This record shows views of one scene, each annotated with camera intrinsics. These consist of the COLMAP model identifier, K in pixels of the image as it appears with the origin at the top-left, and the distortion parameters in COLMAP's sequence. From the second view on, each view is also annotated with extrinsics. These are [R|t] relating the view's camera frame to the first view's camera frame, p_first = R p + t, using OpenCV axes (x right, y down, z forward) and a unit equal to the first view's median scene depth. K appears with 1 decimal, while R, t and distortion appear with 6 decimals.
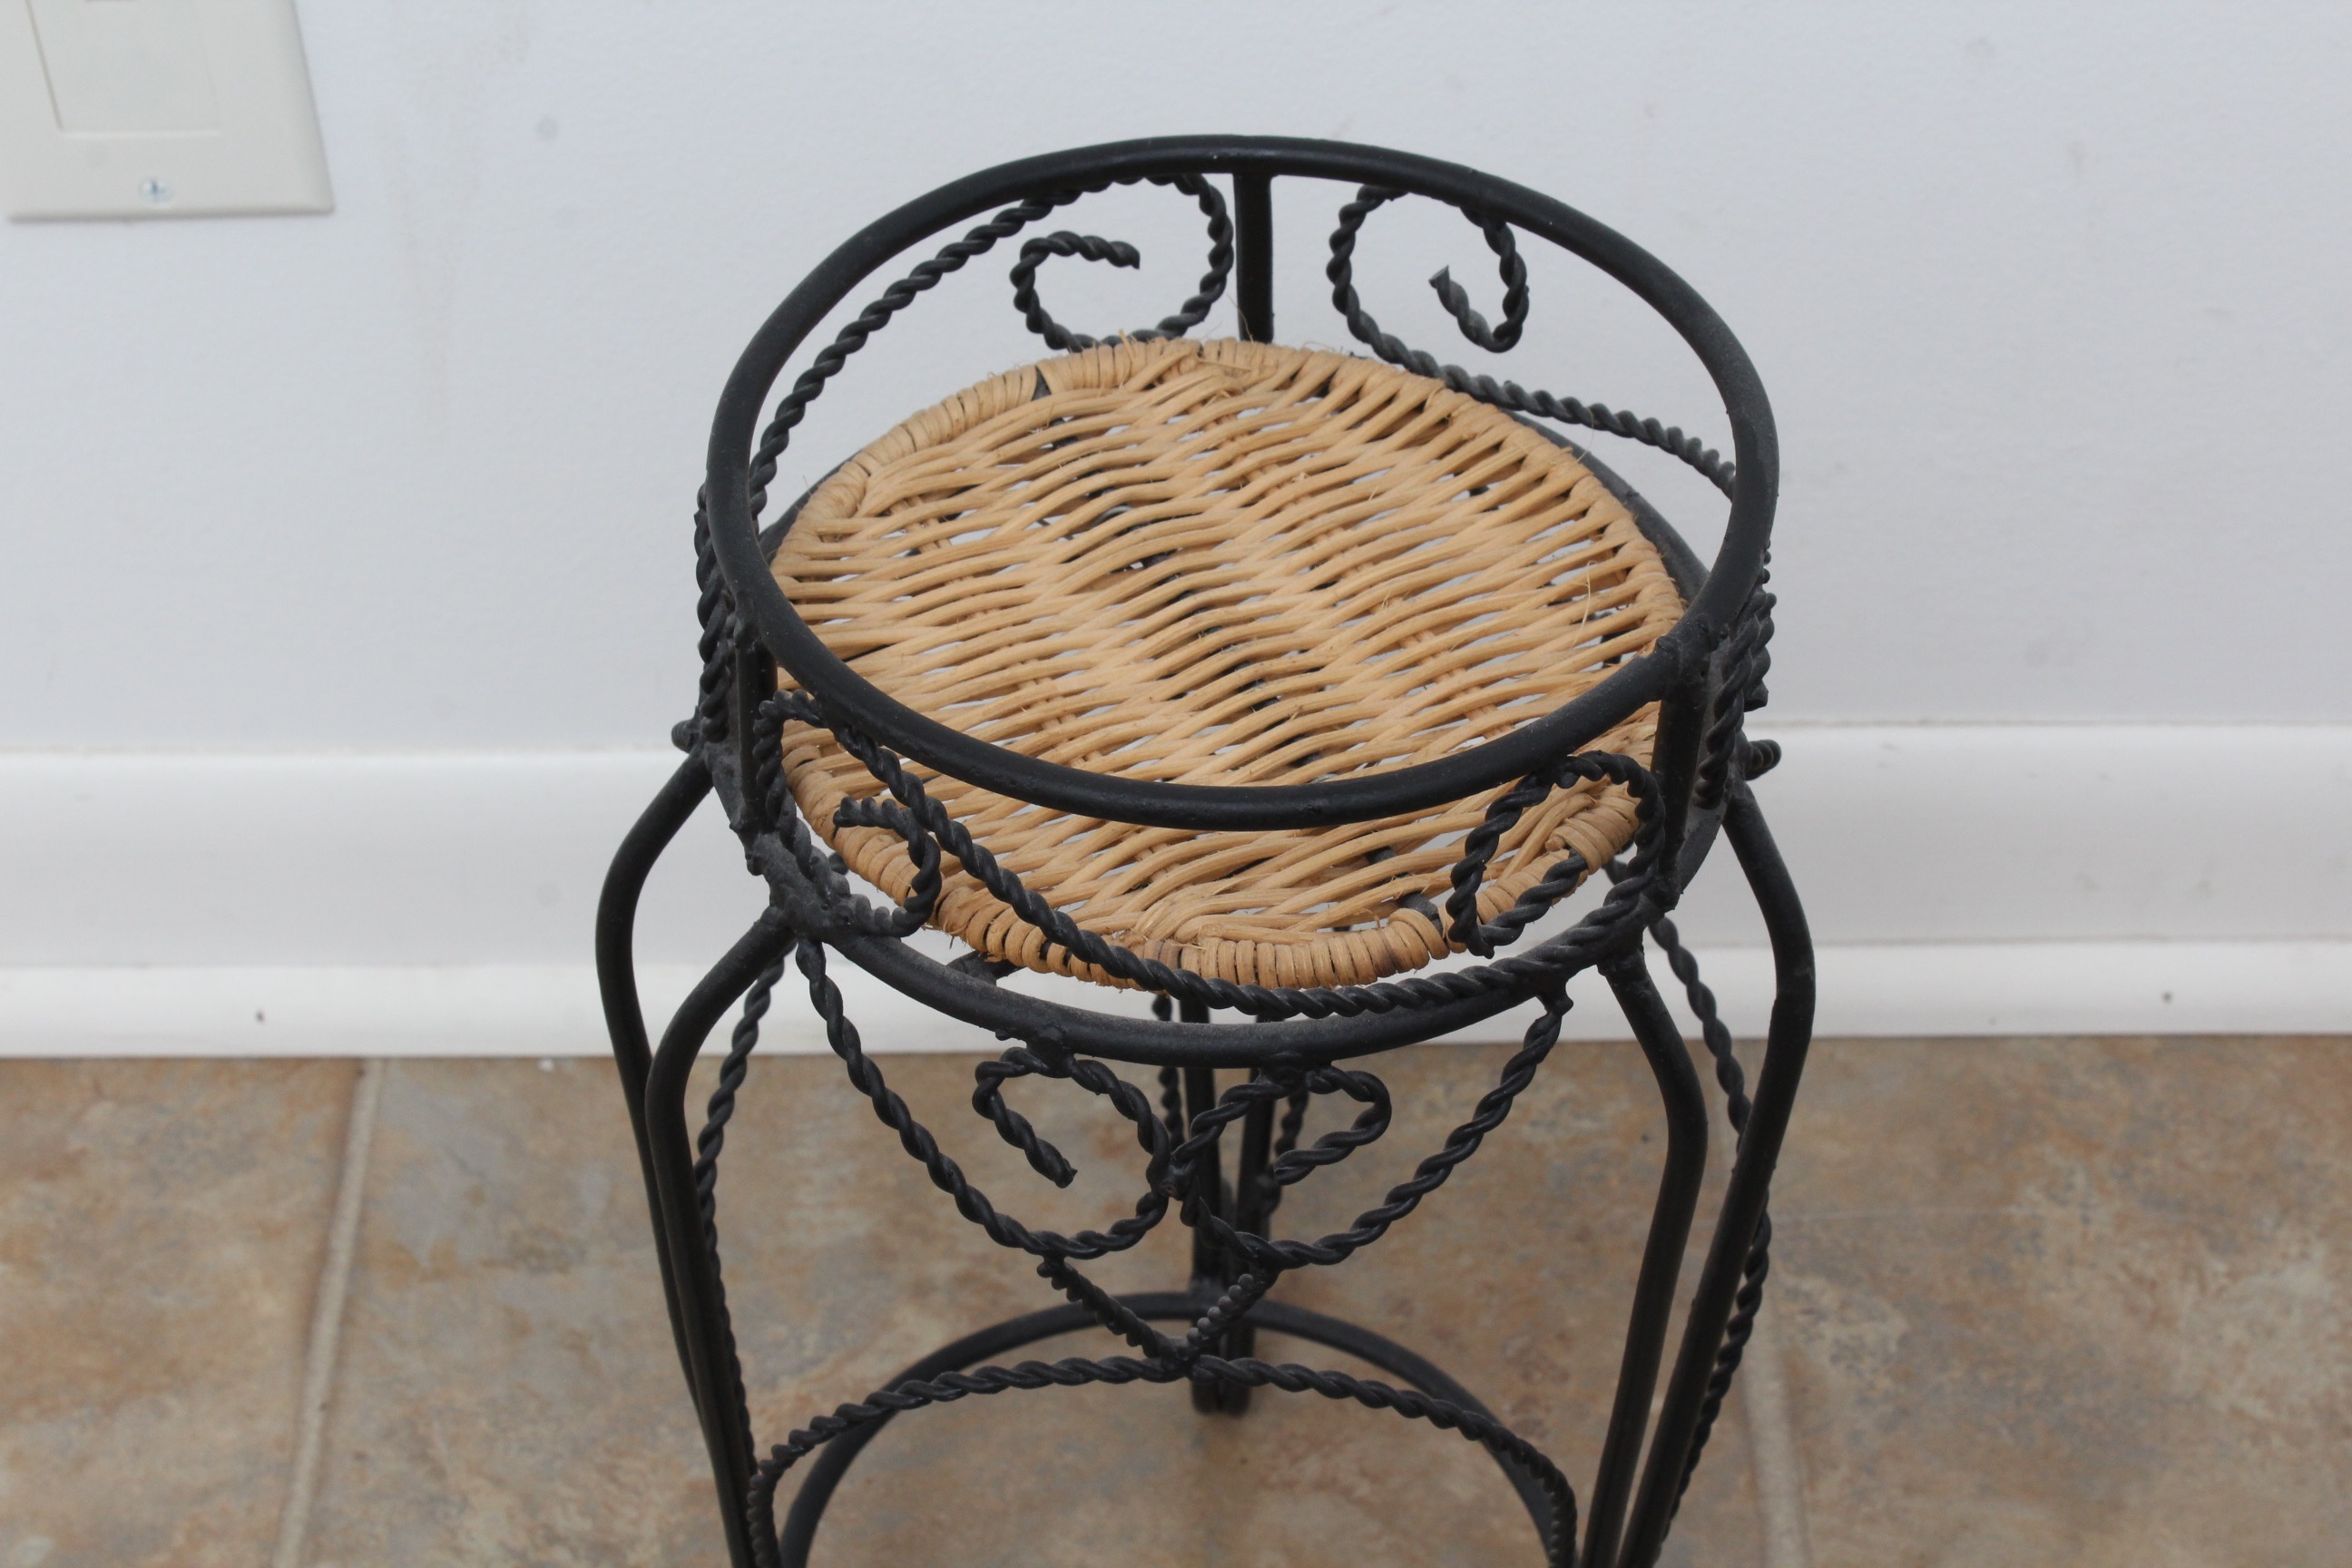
lens RADIAL K [[4390.5, 0, 1163.7], [0, 4390.5, 793.3], [0, 0, 1]] dist [0.027725, 0.000000]
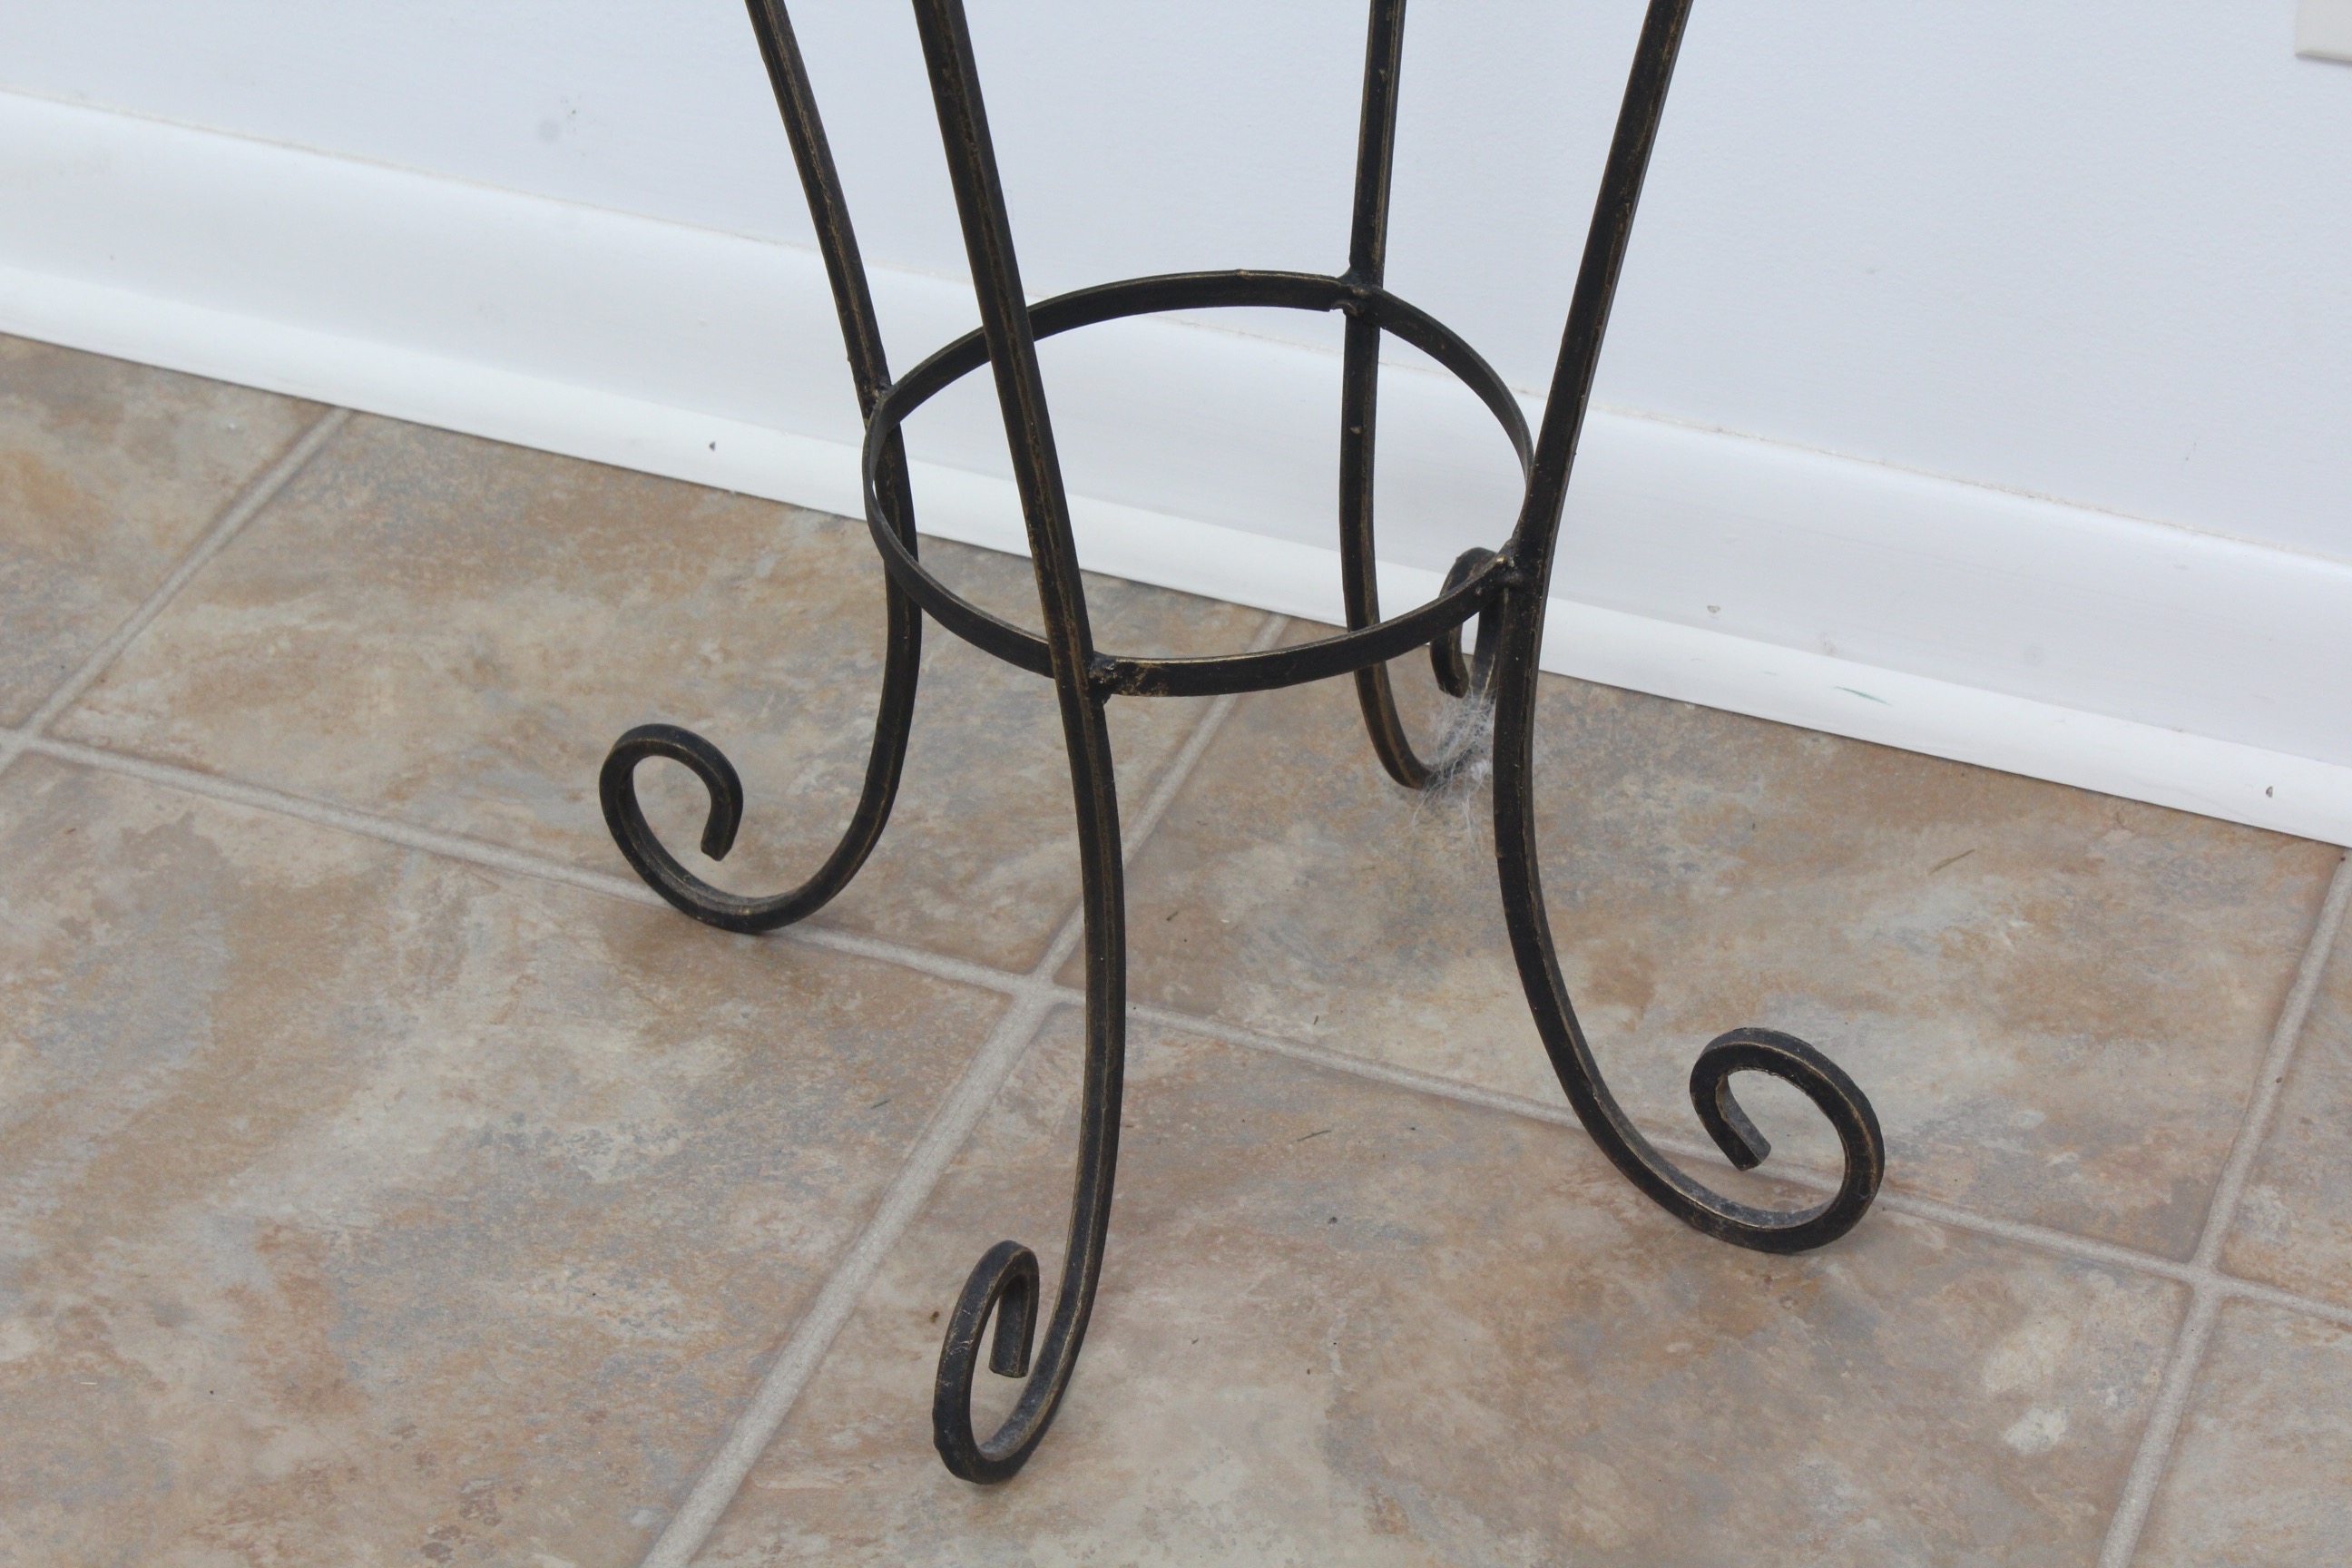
lens RADIAL K [[5276.1, 0, 1172.1], [0, 5276.1, 781.9], [0, 0, 1]] dist [0.055780, 0.000000]
pose [[0.926354, 0.220042, -0.305697, -0.049281], [-0.254948, 0.963733, -0.078872, 0.250908], [0.277255, 0.151000, 0.948857, -0.449810]]
